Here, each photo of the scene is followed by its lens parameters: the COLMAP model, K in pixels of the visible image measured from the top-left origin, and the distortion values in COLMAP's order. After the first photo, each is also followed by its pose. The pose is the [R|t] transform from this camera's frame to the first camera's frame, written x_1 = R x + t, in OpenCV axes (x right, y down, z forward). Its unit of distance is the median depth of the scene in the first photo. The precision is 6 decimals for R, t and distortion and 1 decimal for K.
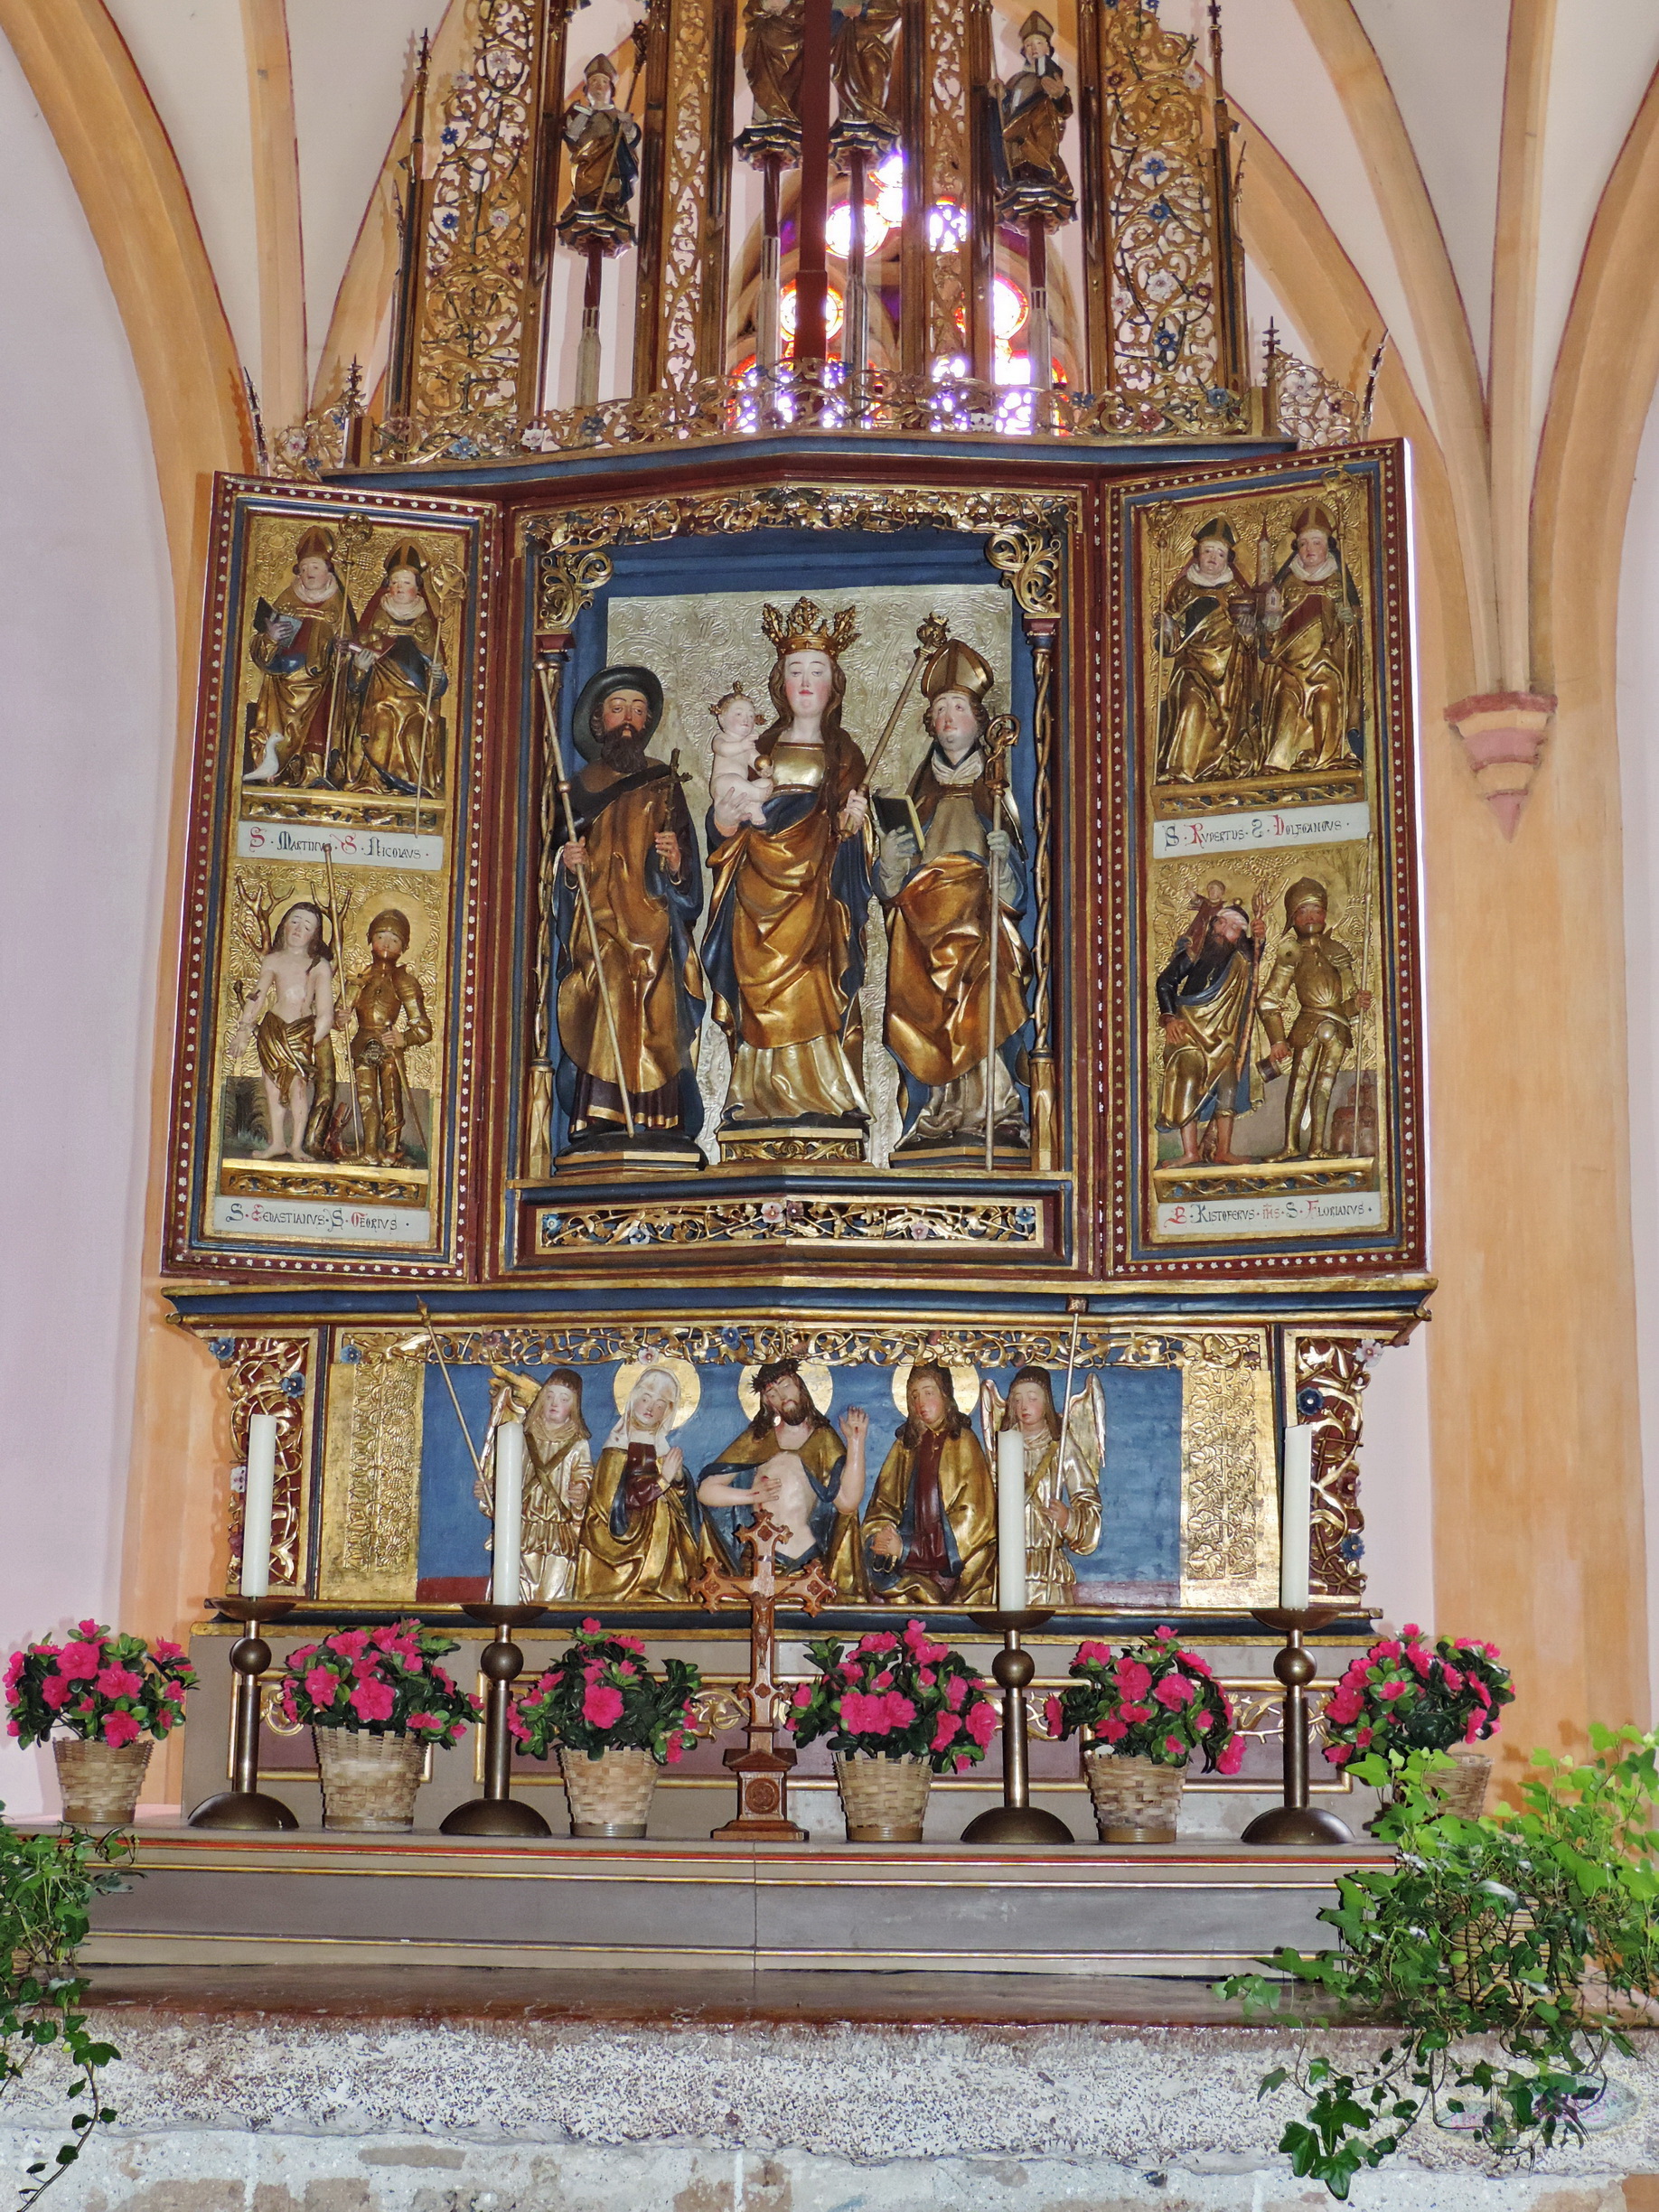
lens RADIAL K [[3015.7, 0, 829.5], [0, 3015.7, 1106.0], [0, 0, 1]] dist [-0.087056, 0.116925]
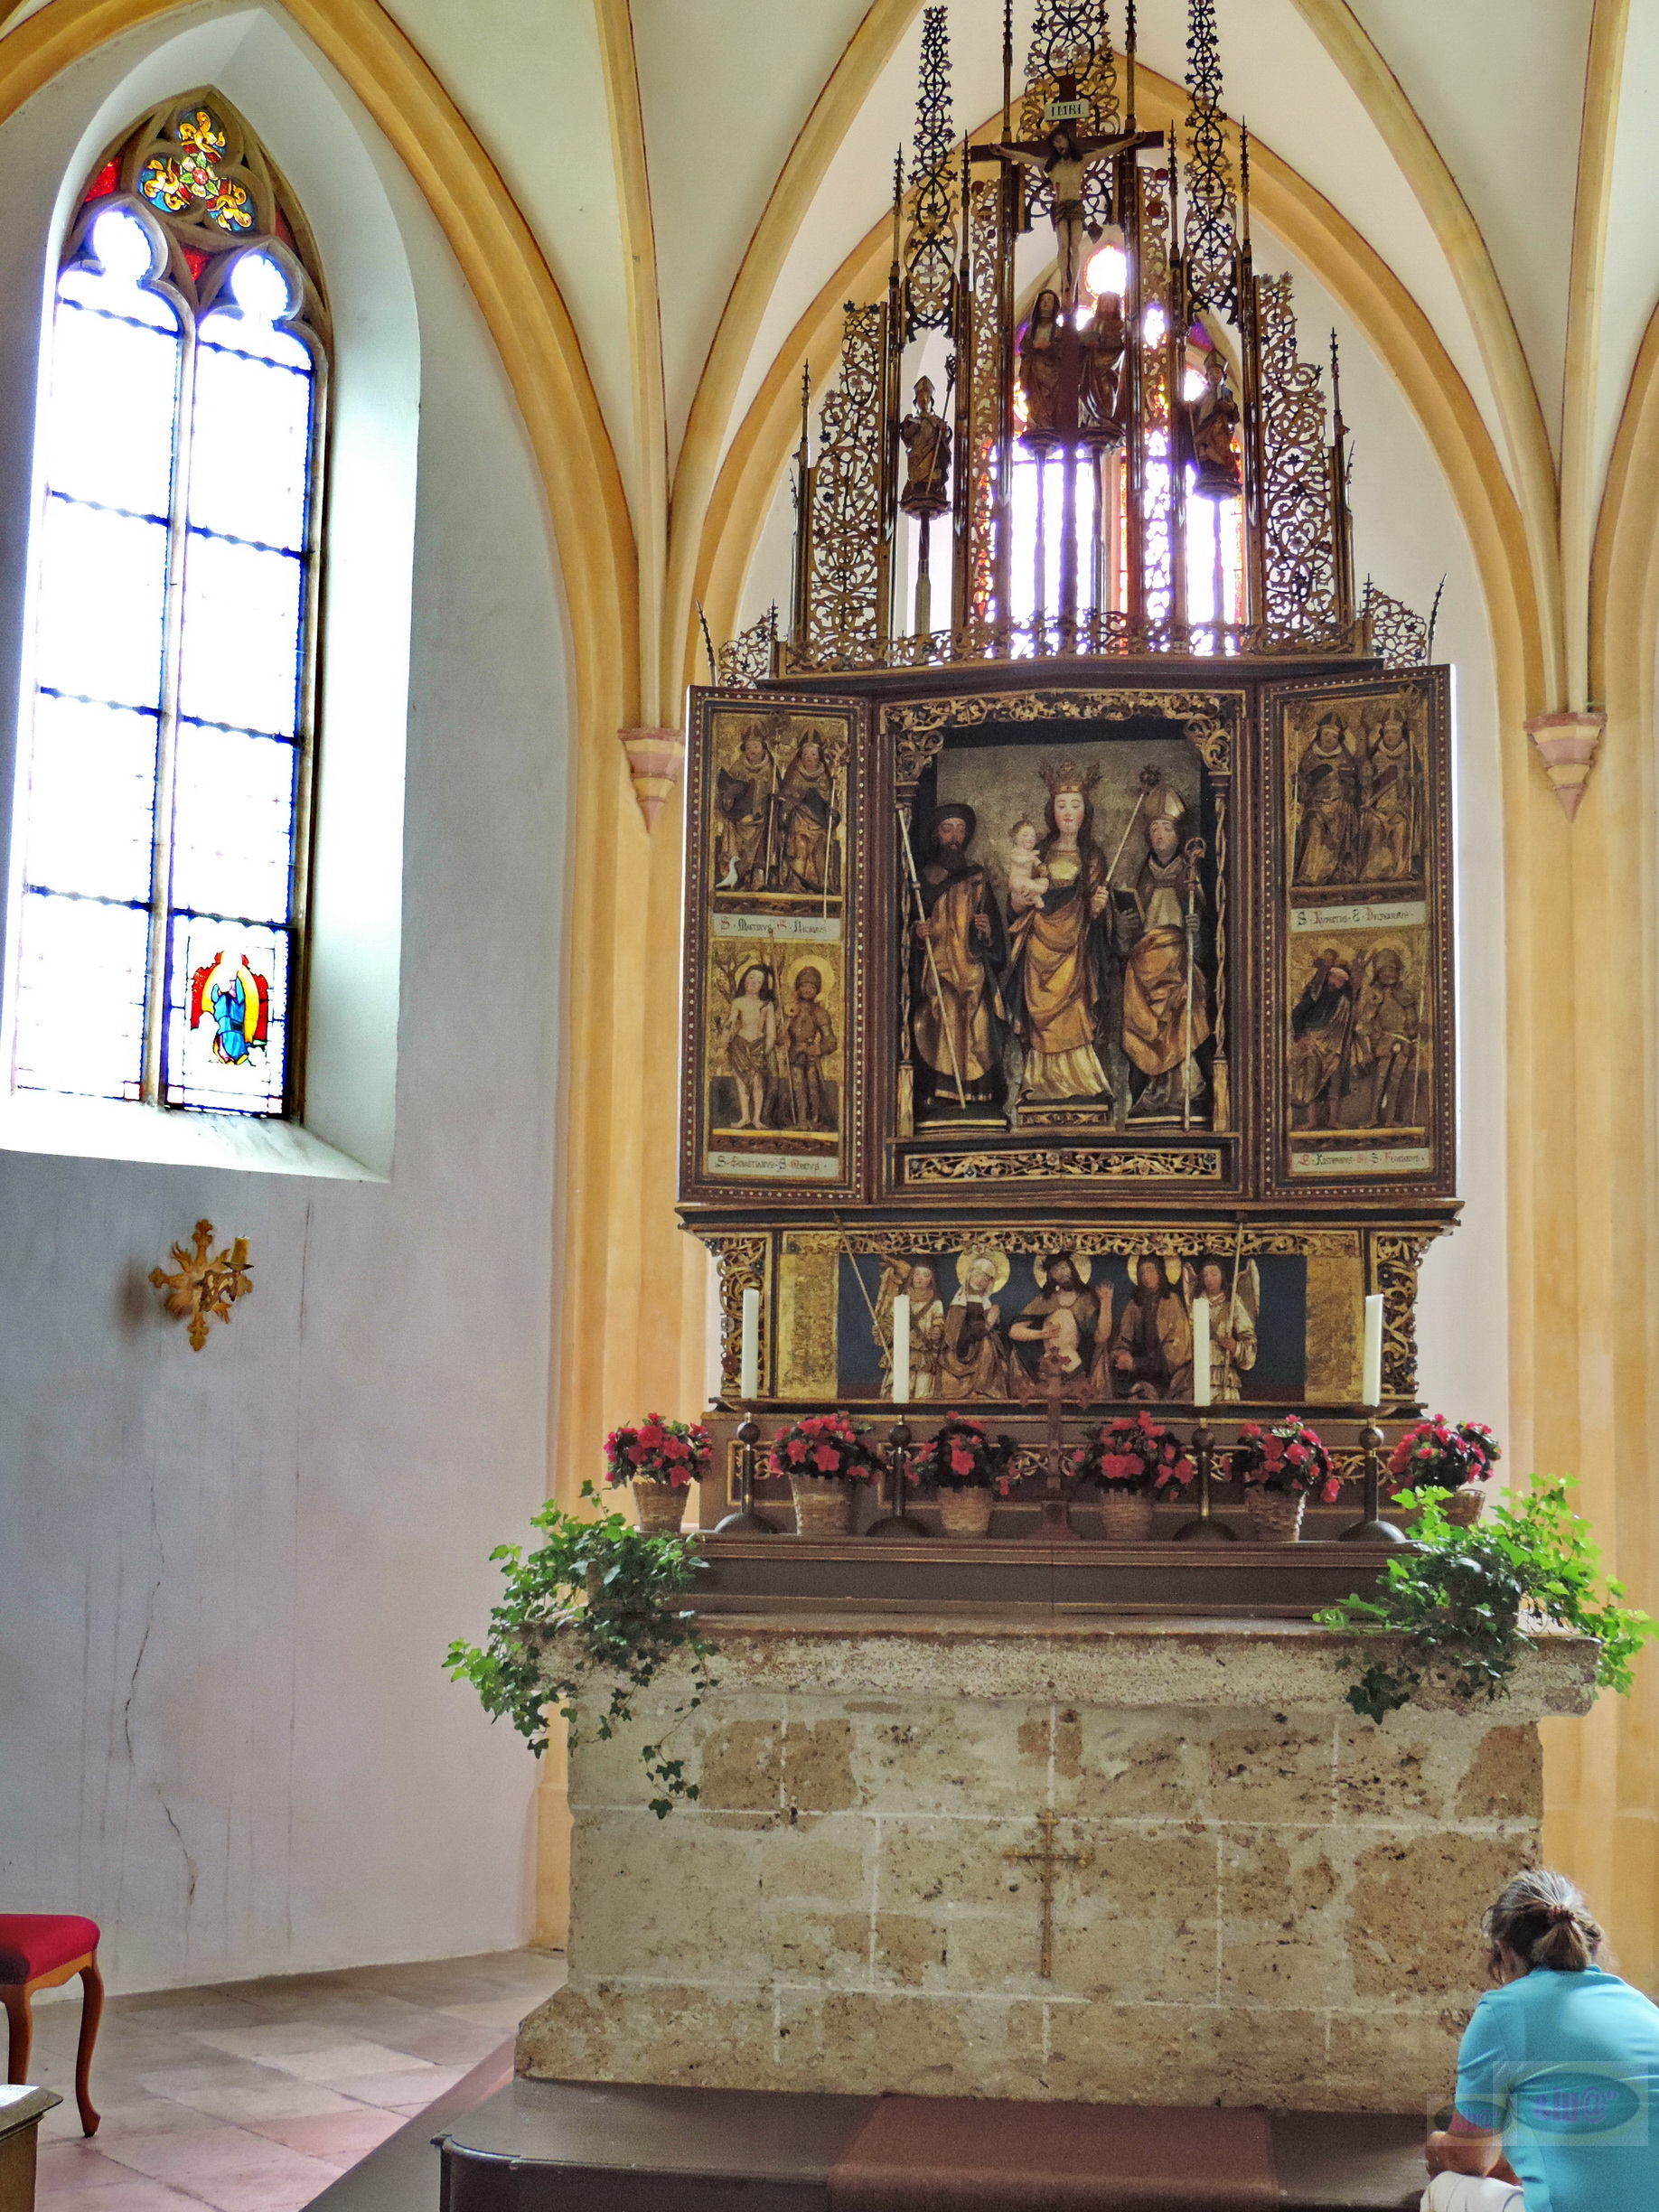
lens RADIAL K [[3015.7, 0, 829.5], [0, 3015.7, 1106.0], [0, 0, 1]] dist [-0.087056, 0.116925]
pose [[0.998062, -0.007234, -0.061807, -0.037481], [0.012396, 0.996427, 0.083544, -0.127139], [0.060982, -0.084148, 0.994586, -0.601093]]
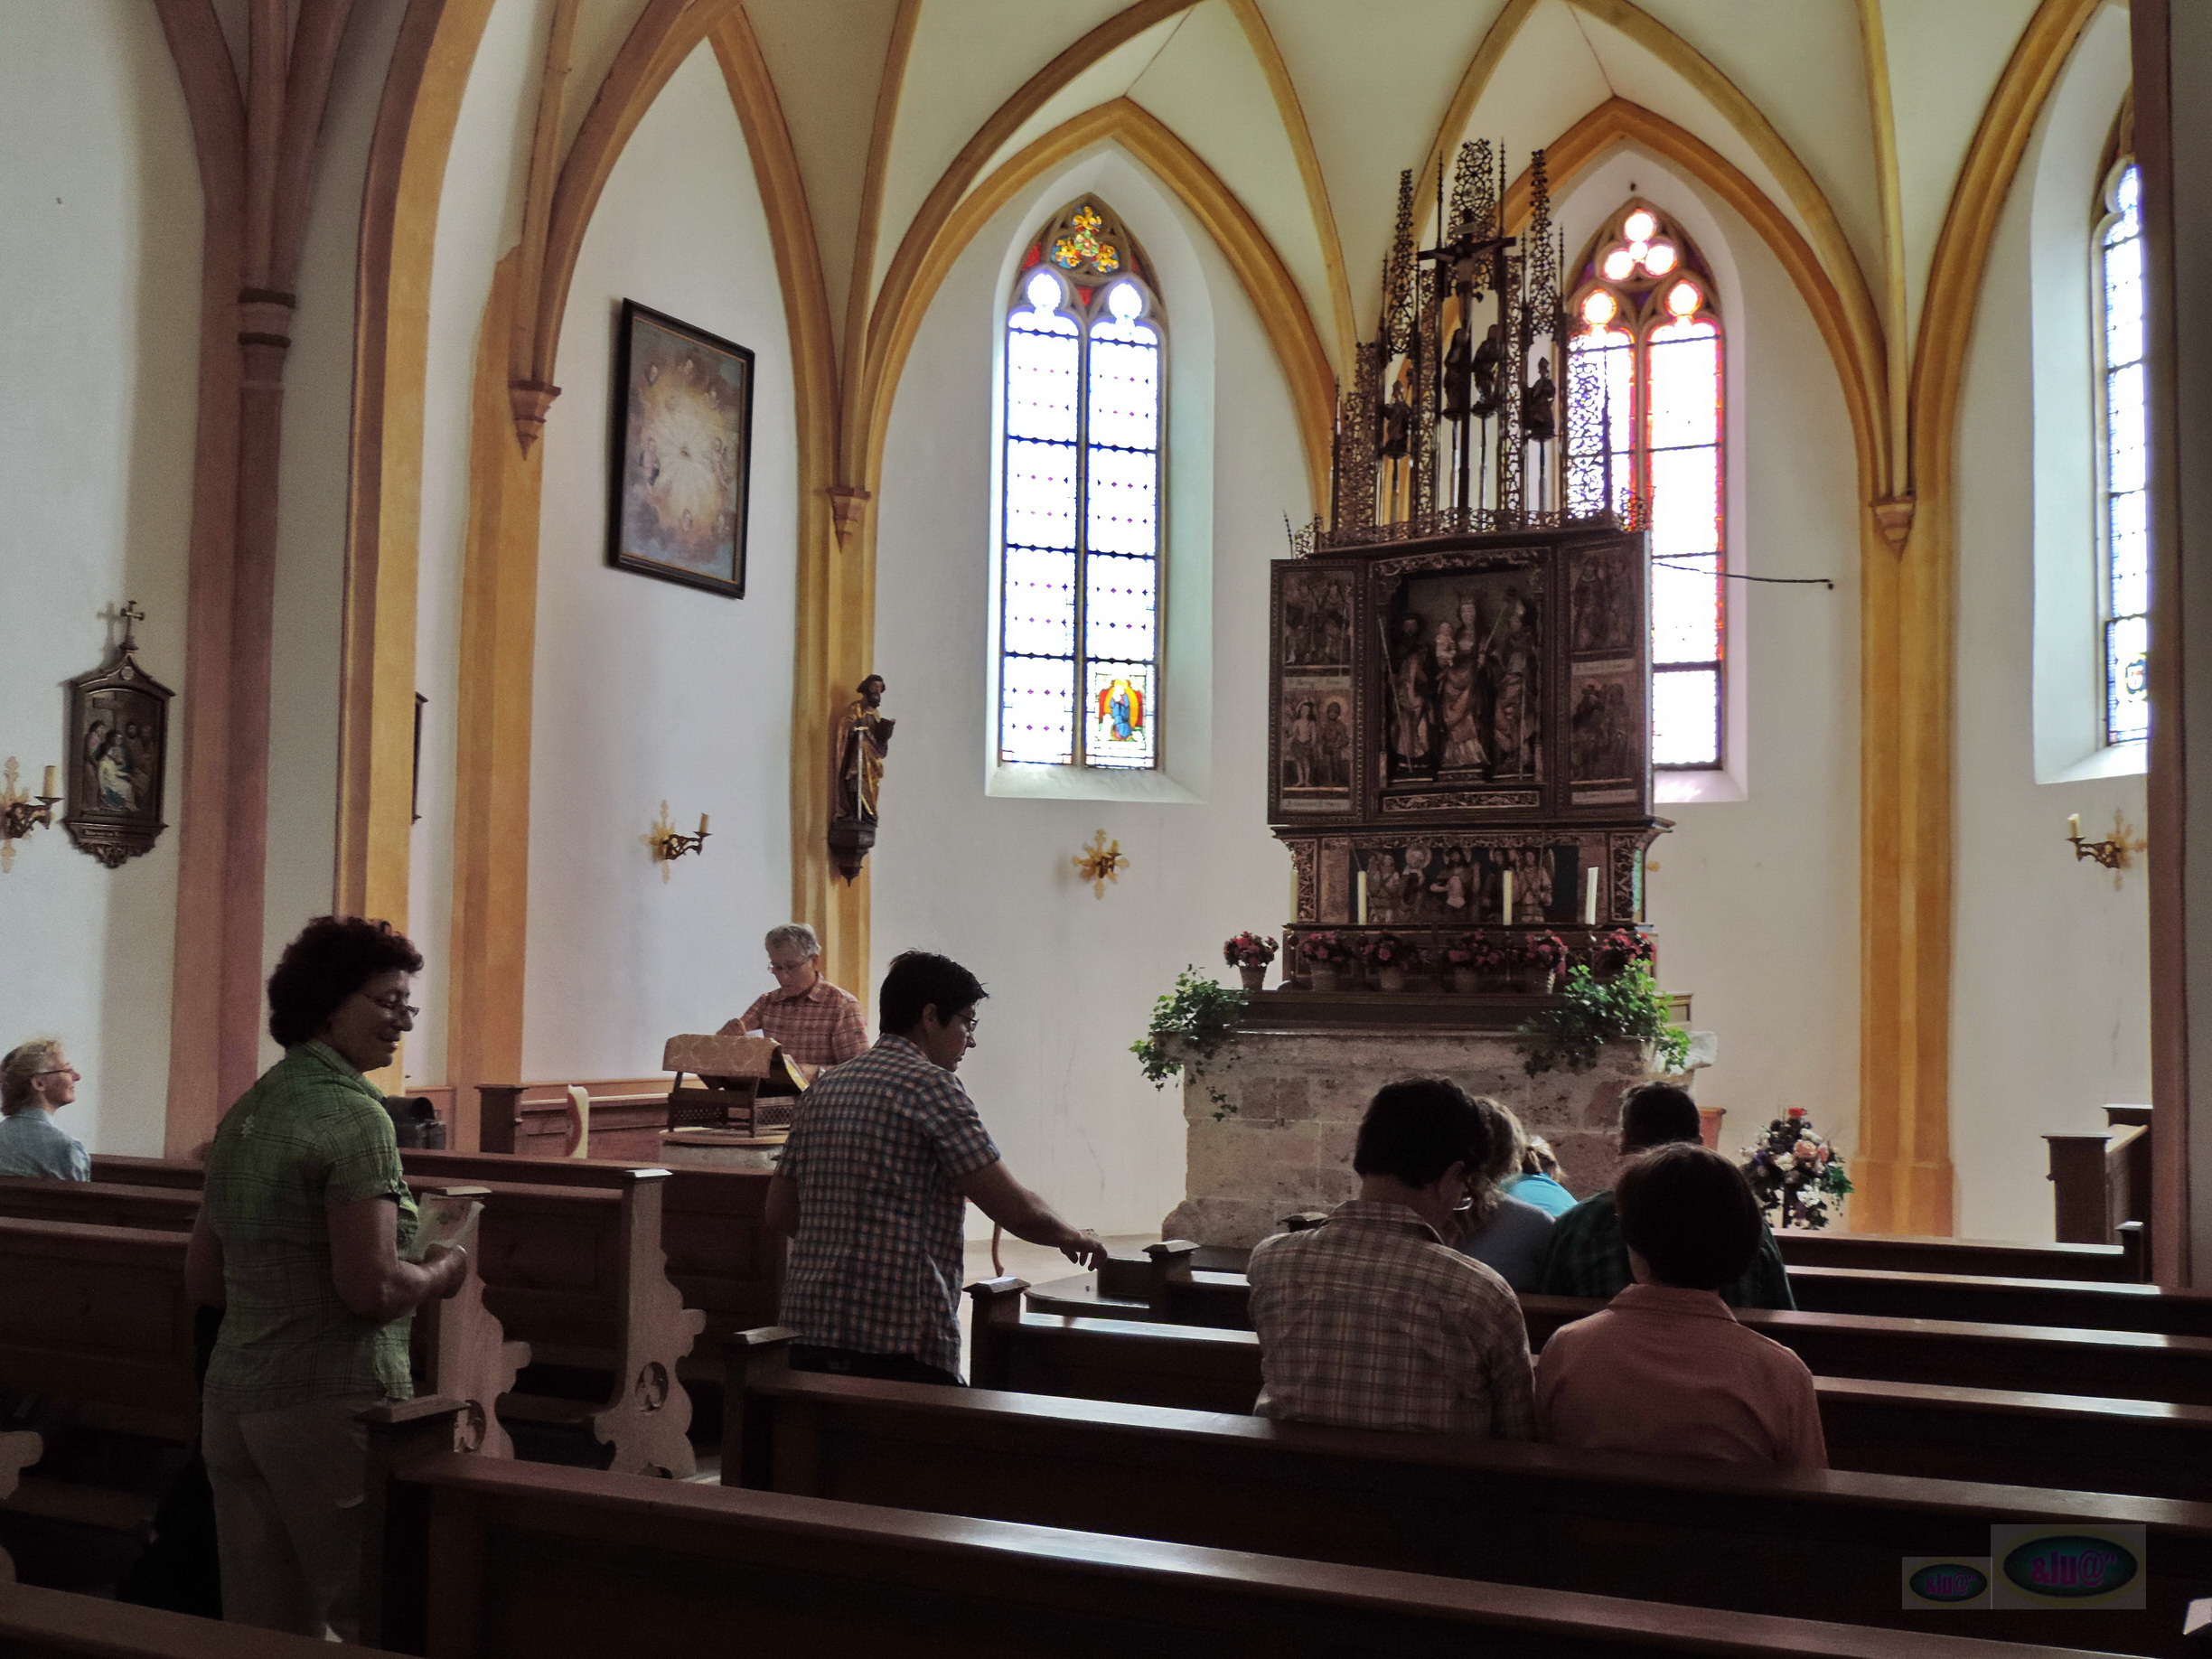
lens RADIAL K [[2474.5, 0, 1106.0], [0, 2474.5, 829.5], [0, 0, 1]] dist [-0.023767, -0.004846]
pose [[0.920549, -0.025909, -0.389767, 0.638718], [0.083310, 0.987863, 0.131096, -0.294189], [0.381640, -0.153152, 0.911535, -1.457840]]
